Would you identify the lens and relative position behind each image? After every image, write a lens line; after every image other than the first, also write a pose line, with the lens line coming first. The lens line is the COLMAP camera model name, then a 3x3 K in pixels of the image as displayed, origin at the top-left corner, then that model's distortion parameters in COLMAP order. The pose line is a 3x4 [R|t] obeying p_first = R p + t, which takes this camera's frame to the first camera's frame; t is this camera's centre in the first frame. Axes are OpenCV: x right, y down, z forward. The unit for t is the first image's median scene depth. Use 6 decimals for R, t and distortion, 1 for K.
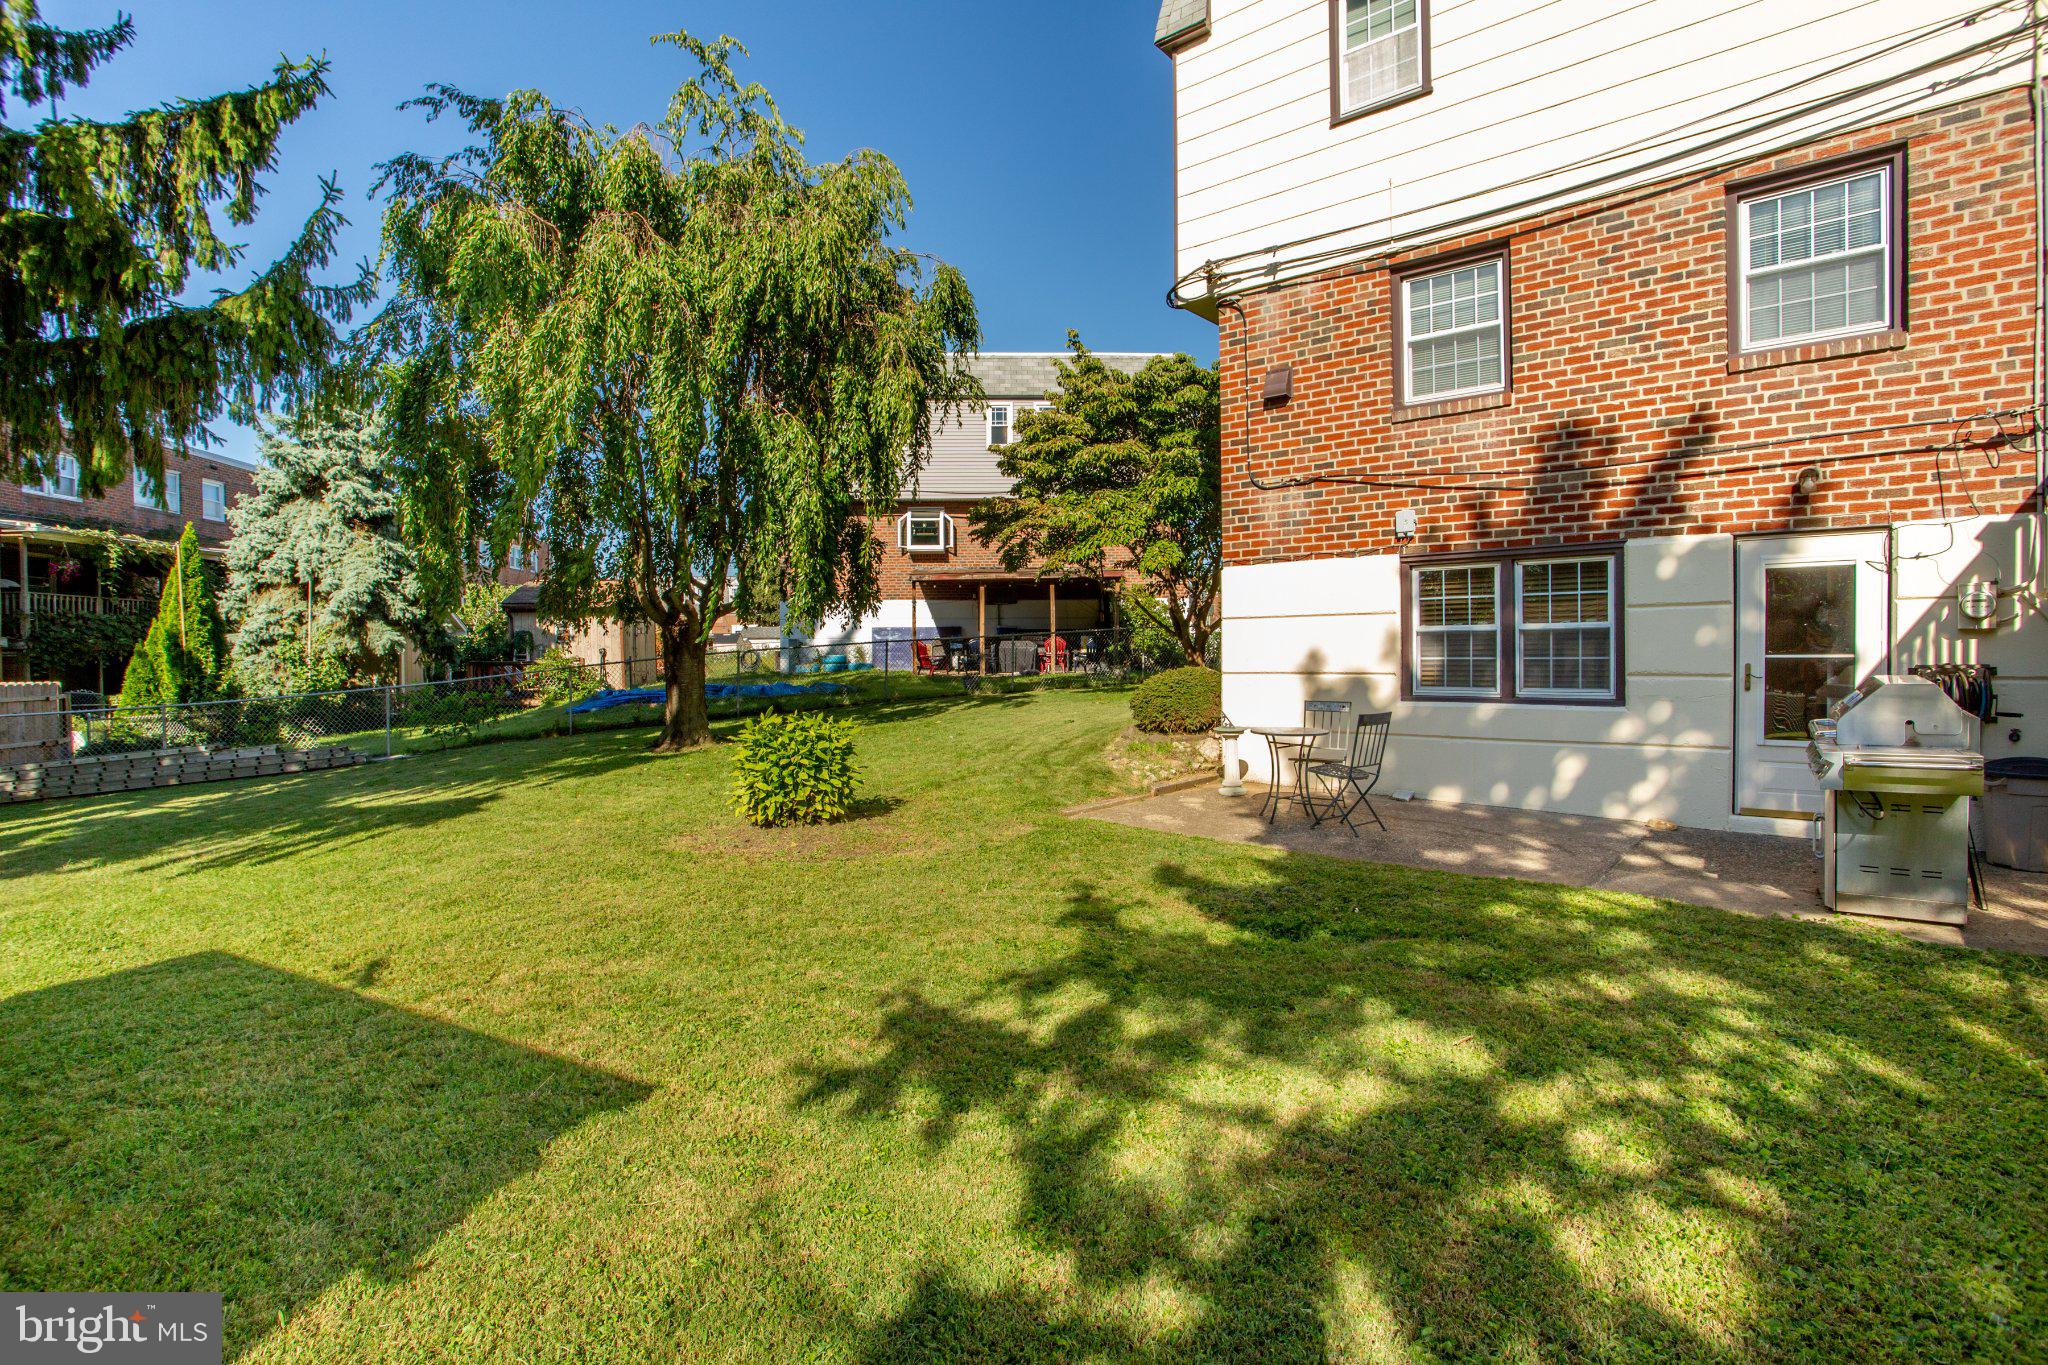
lens RADIAL K [[1007.5, 0, 996.1], [0, 1007.5, 677.1], [0, 0, 1]] dist [-0.075143, 0.029255]
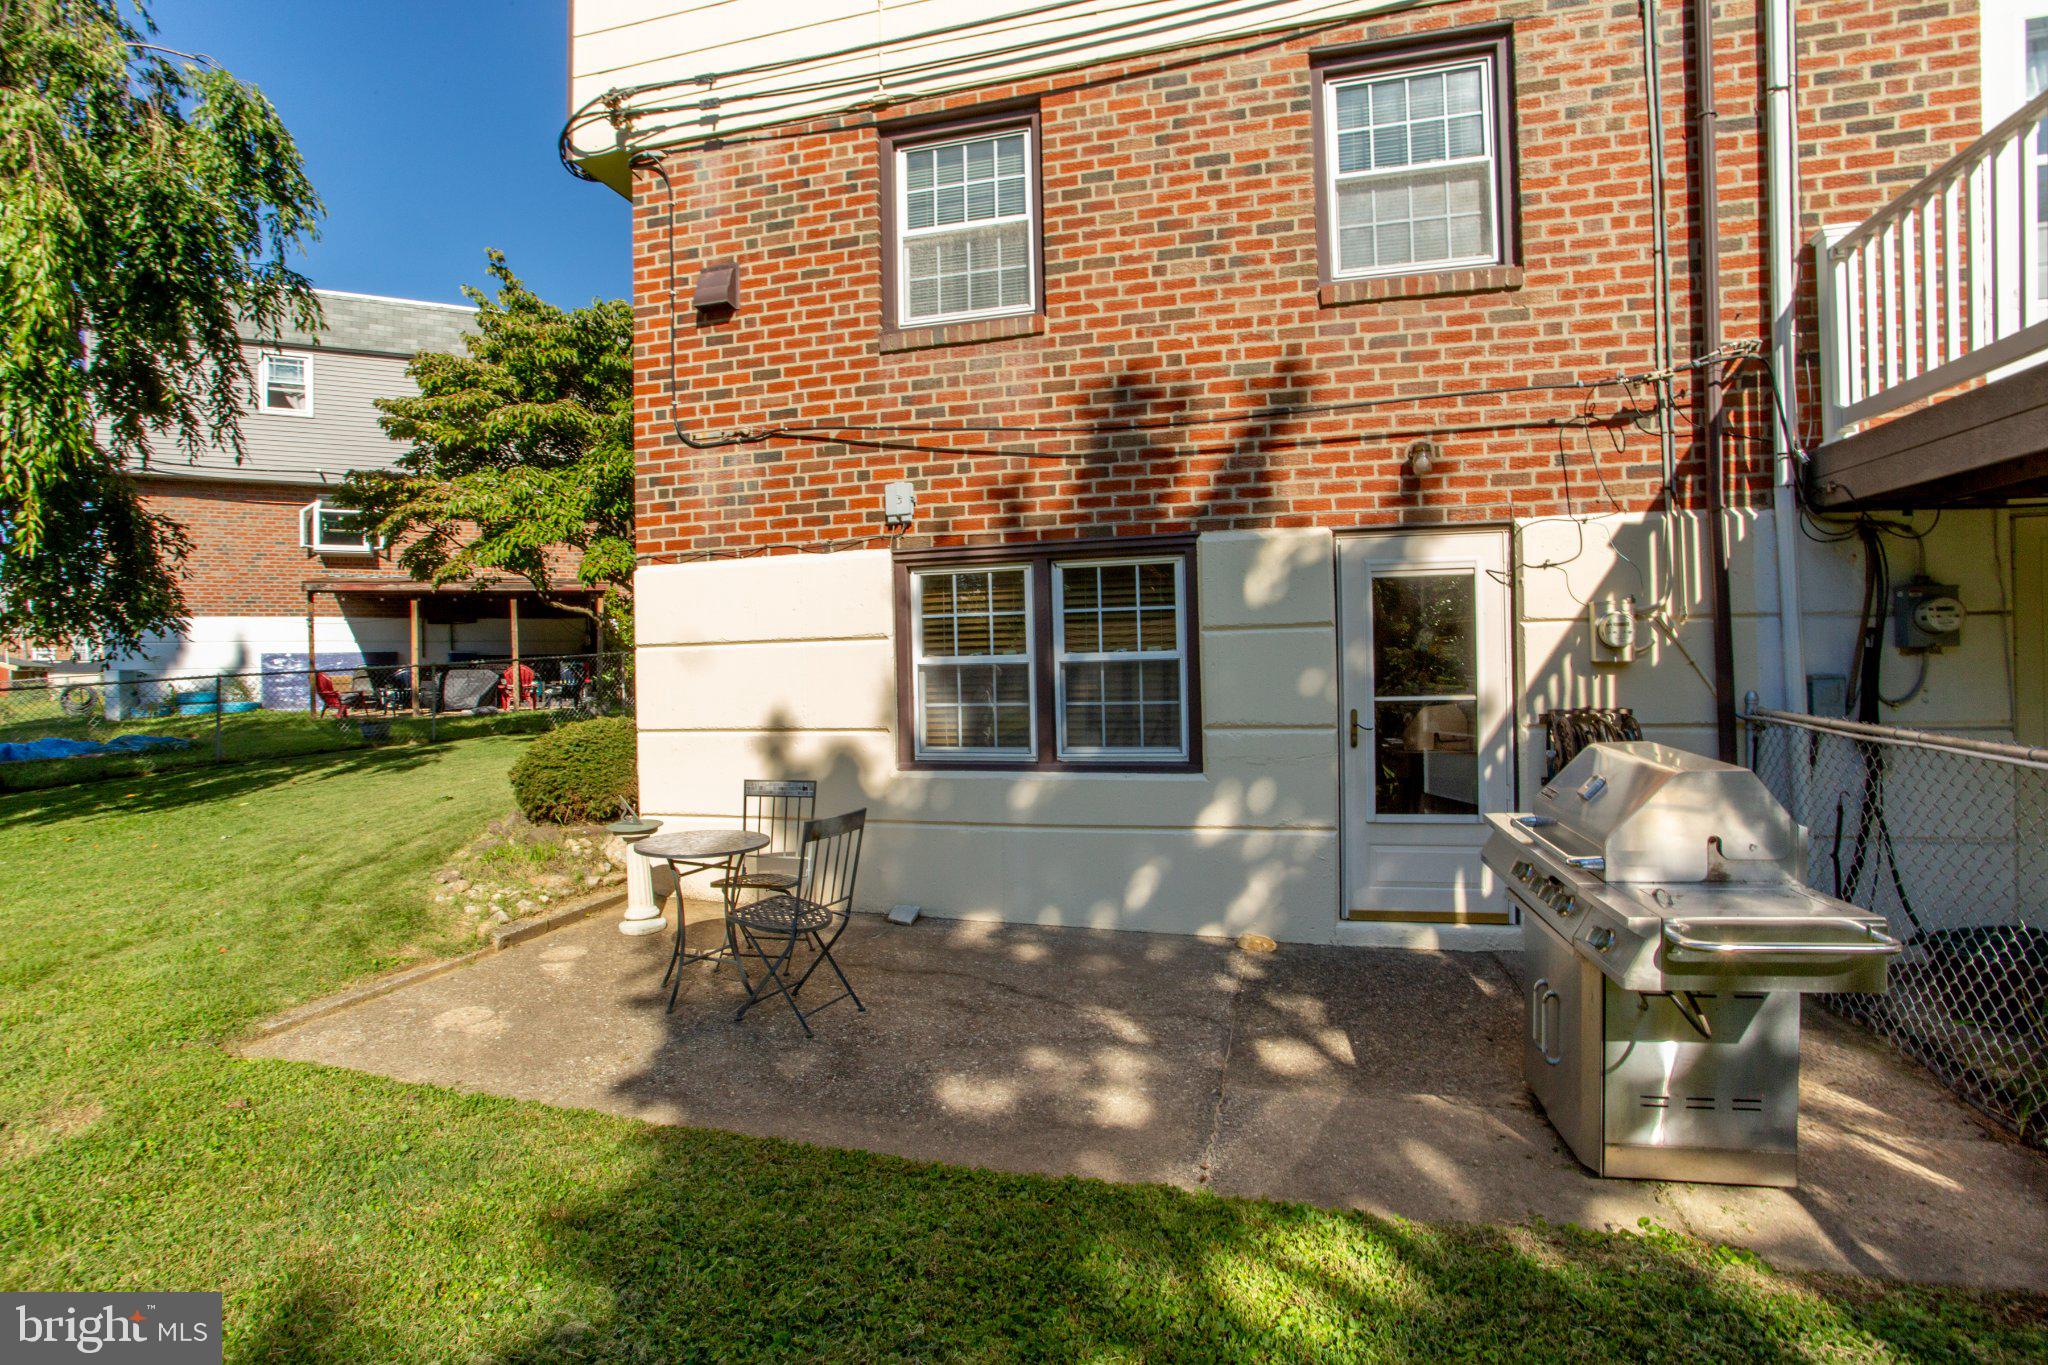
lens RADIAL K [[1007.5, 0, 1009.7], [0, 1007.5, 674.7], [0, 0, 1]] dist [-0.075143, 0.029255]
pose [[0.899272, -0.010977, 0.437252, 0.204940], [0.021655, 0.999576, -0.019444, -0.028139], [-0.436853, 0.026954, 0.899129, 0.410950]]
